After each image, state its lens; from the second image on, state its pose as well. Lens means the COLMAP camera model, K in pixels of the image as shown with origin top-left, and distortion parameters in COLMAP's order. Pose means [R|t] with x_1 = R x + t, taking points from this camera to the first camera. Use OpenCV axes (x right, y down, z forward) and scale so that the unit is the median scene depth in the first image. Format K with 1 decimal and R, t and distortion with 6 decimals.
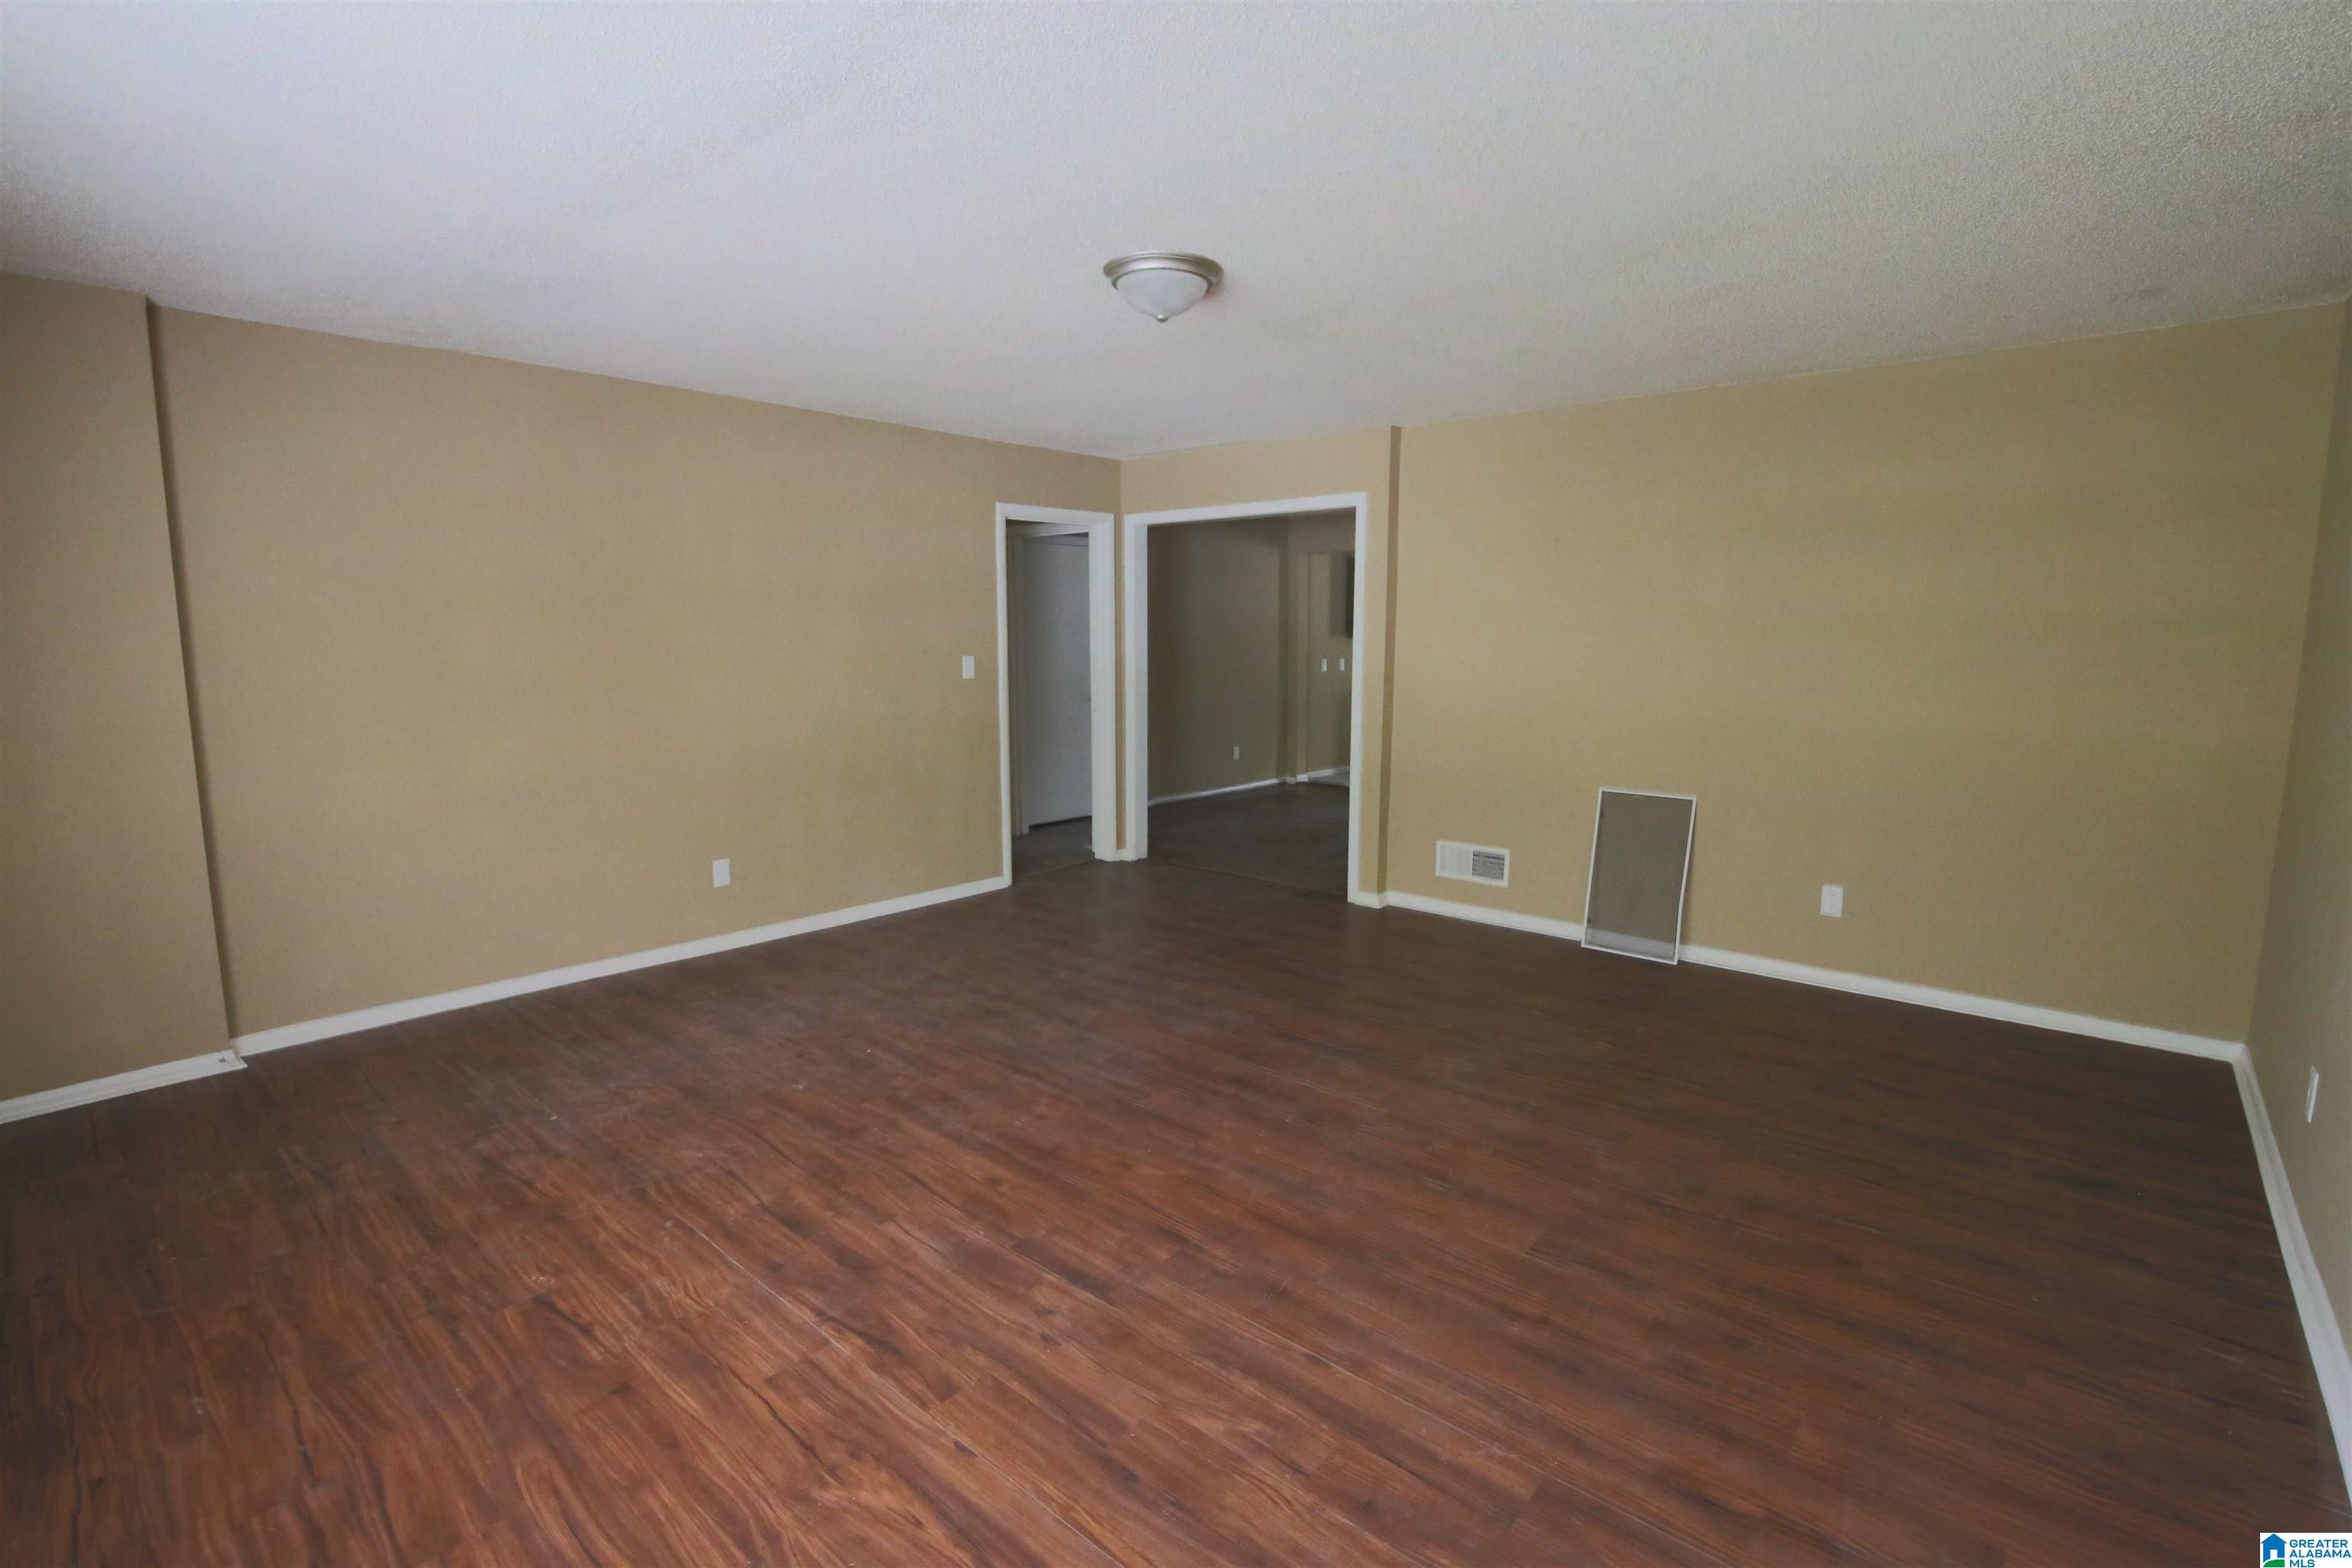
lens RADIAL K [[1058.3, 0, 1176.0], [0, 1058.3, 784.0], [0, 0, 1]] dist [-0.031424, 0.008546]
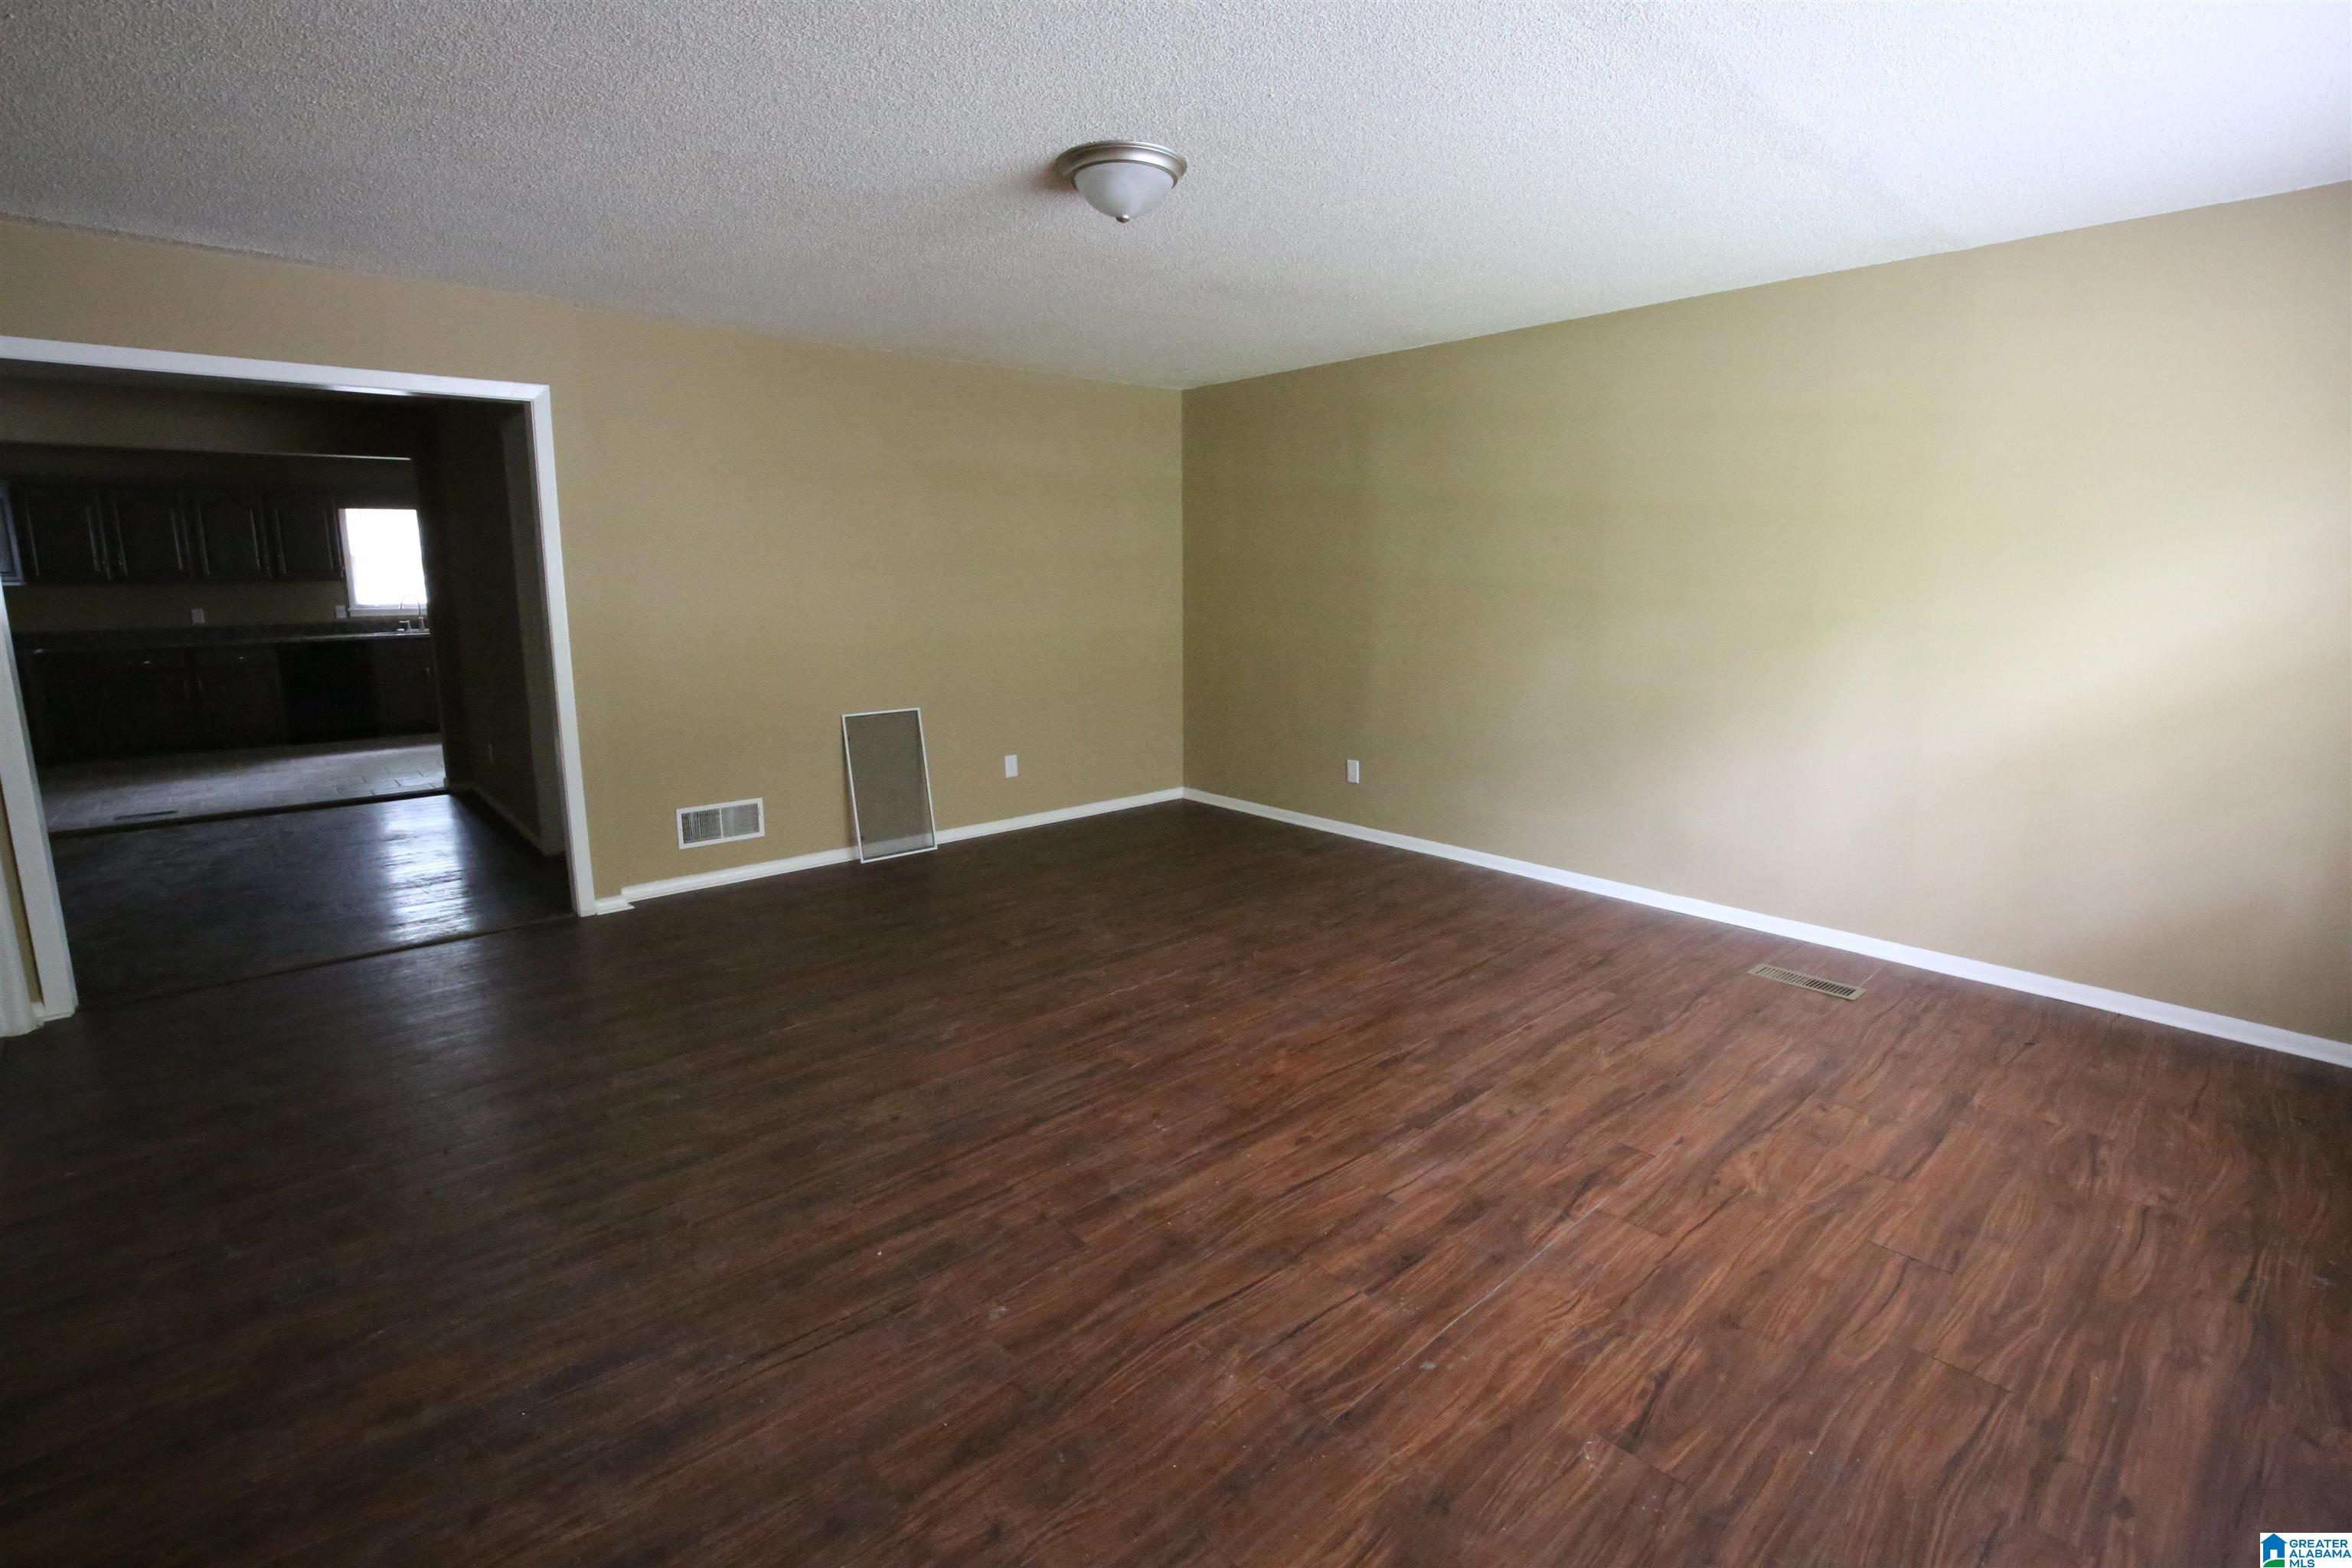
lens RADIAL K [[1059.4, 0, 1154.3], [0, 1059.4, 771.7], [0, 0, 1]] dist [-0.039475, 0.011836]
pose [[0.137325, -0.181636, 0.973730, -1.192638], [0.145545, 0.976073, 0.161547, -0.133143], [-0.979775, 0.119538, 0.160476, 1.065255]]
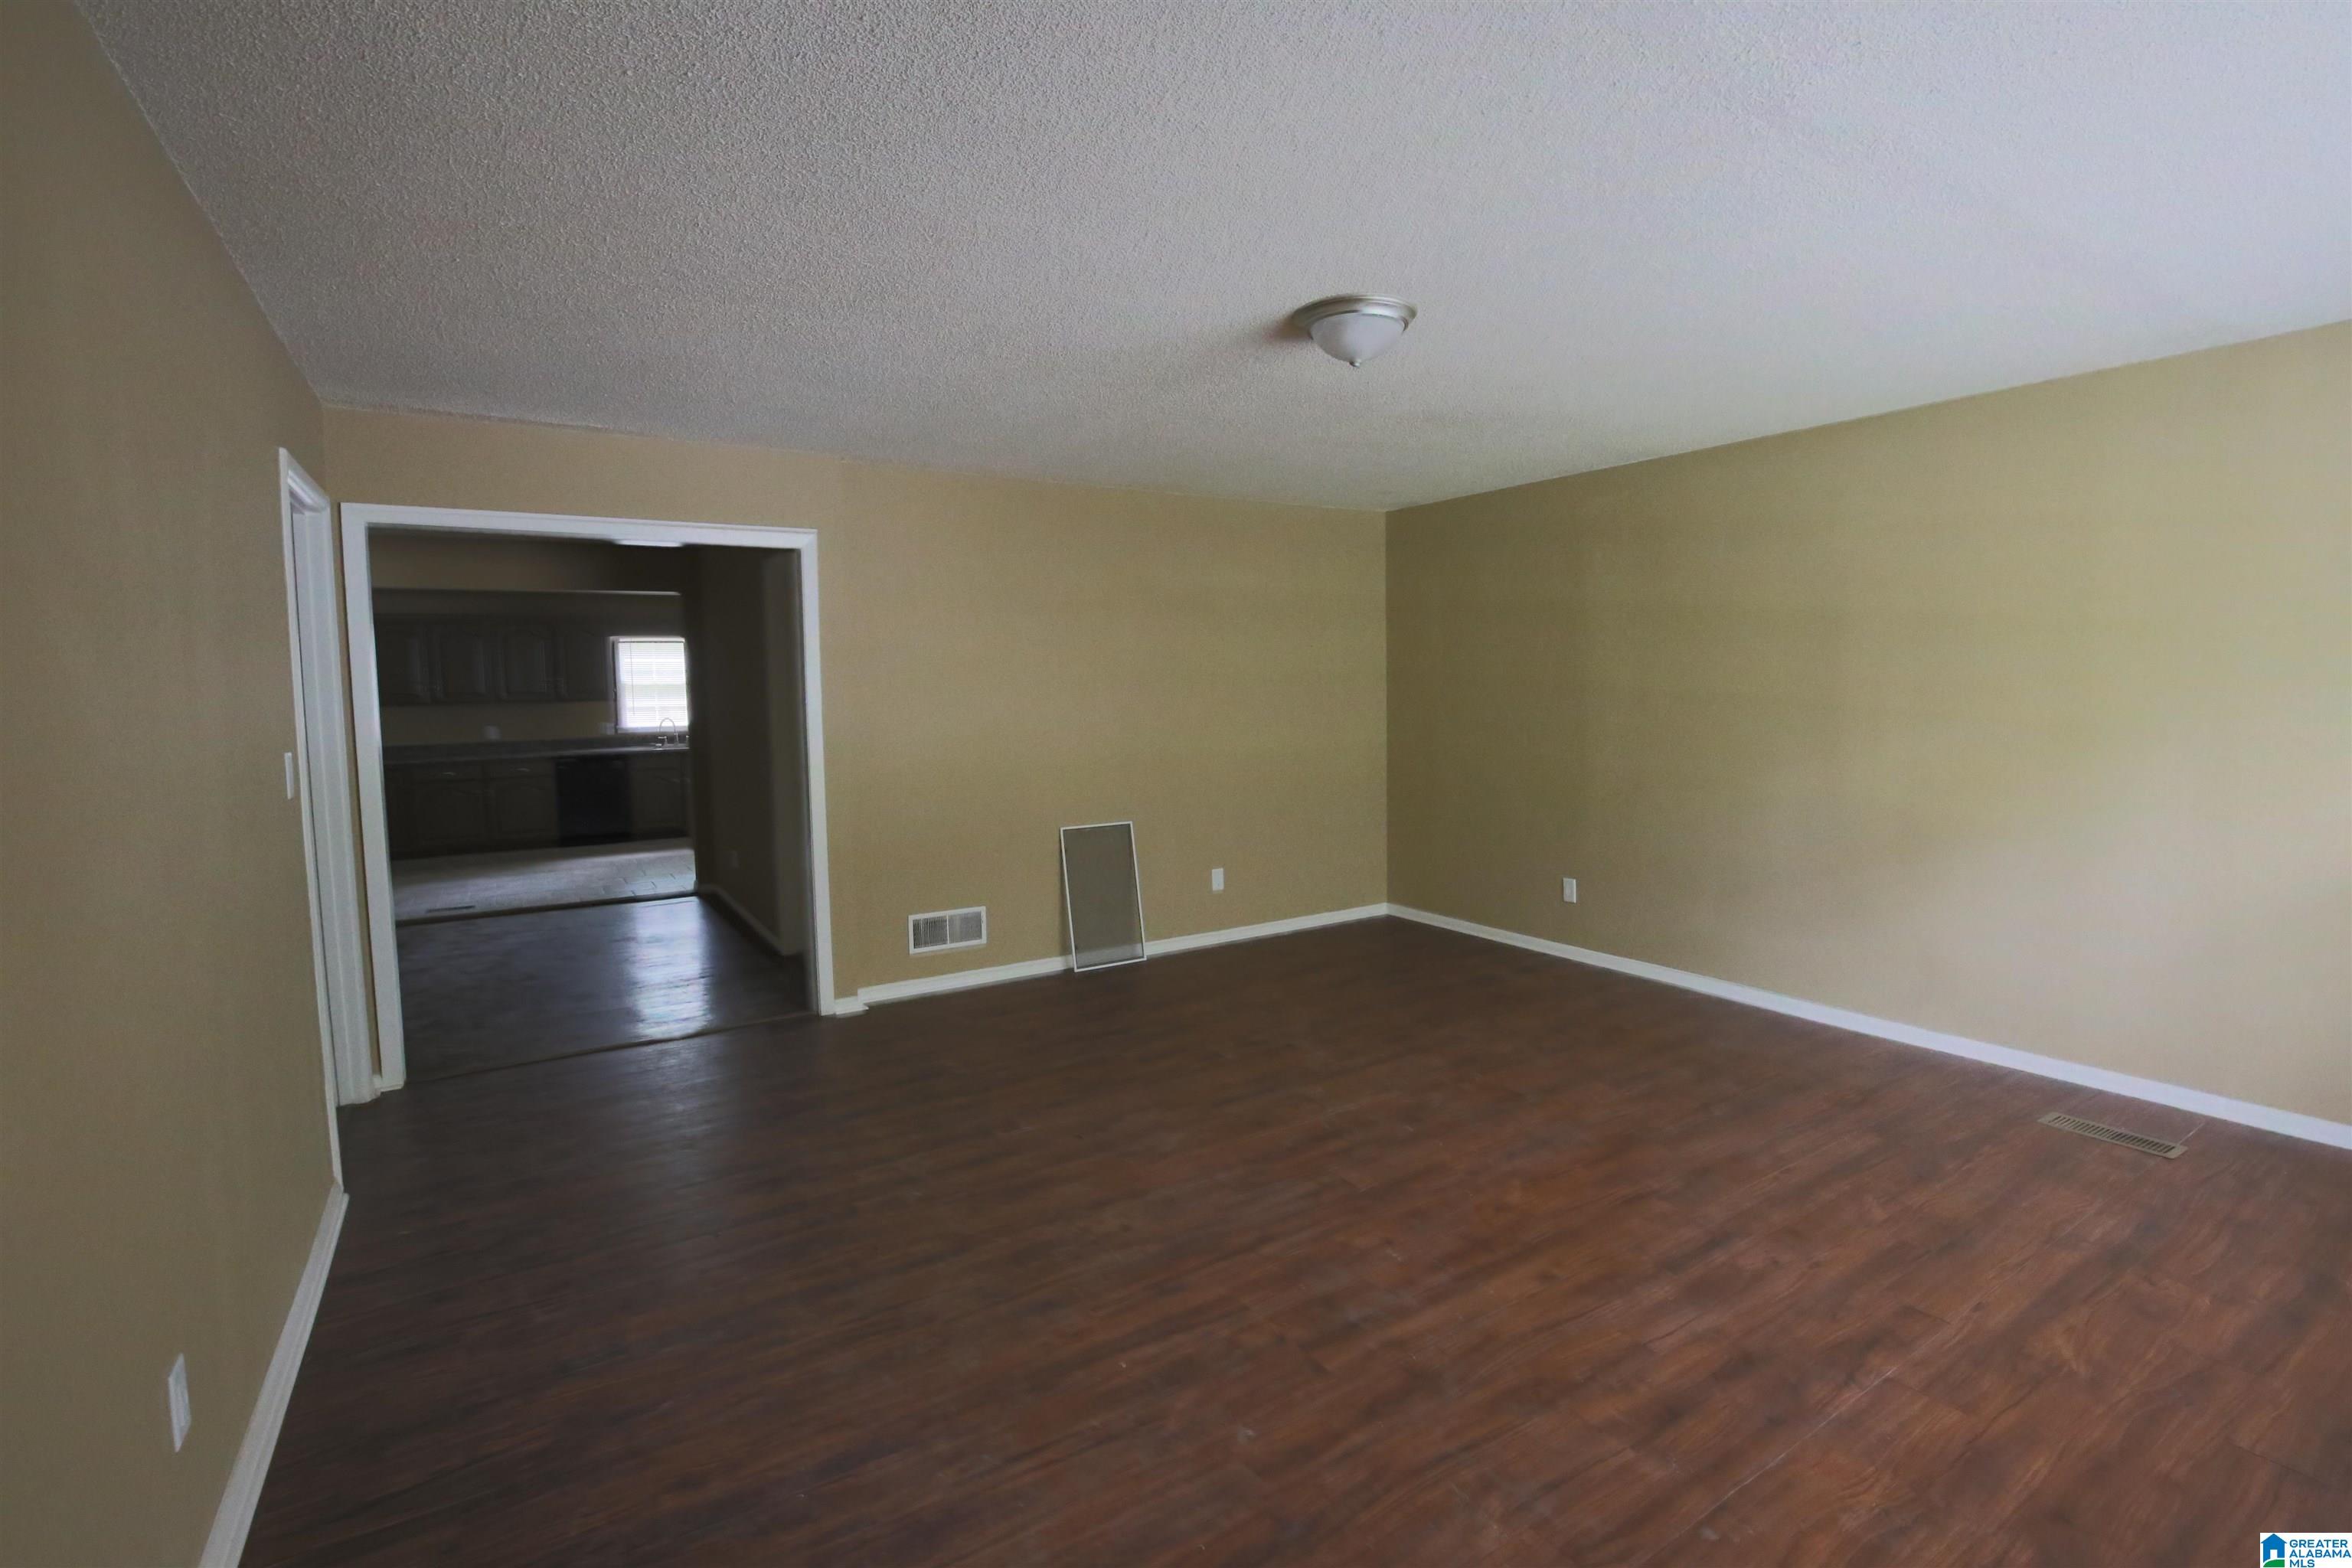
lens RADIAL K [[1058.3, 0, 1176.0], [0, 1058.3, 784.0], [0, 0, 1]] dist [-0.031424, 0.008546]
pose [[0.284086, -0.089039, 0.954656, -1.234211], [0.151842, 0.987292, 0.046898, -0.151061], [-0.946699, 0.131634, 0.293995, 1.112147]]
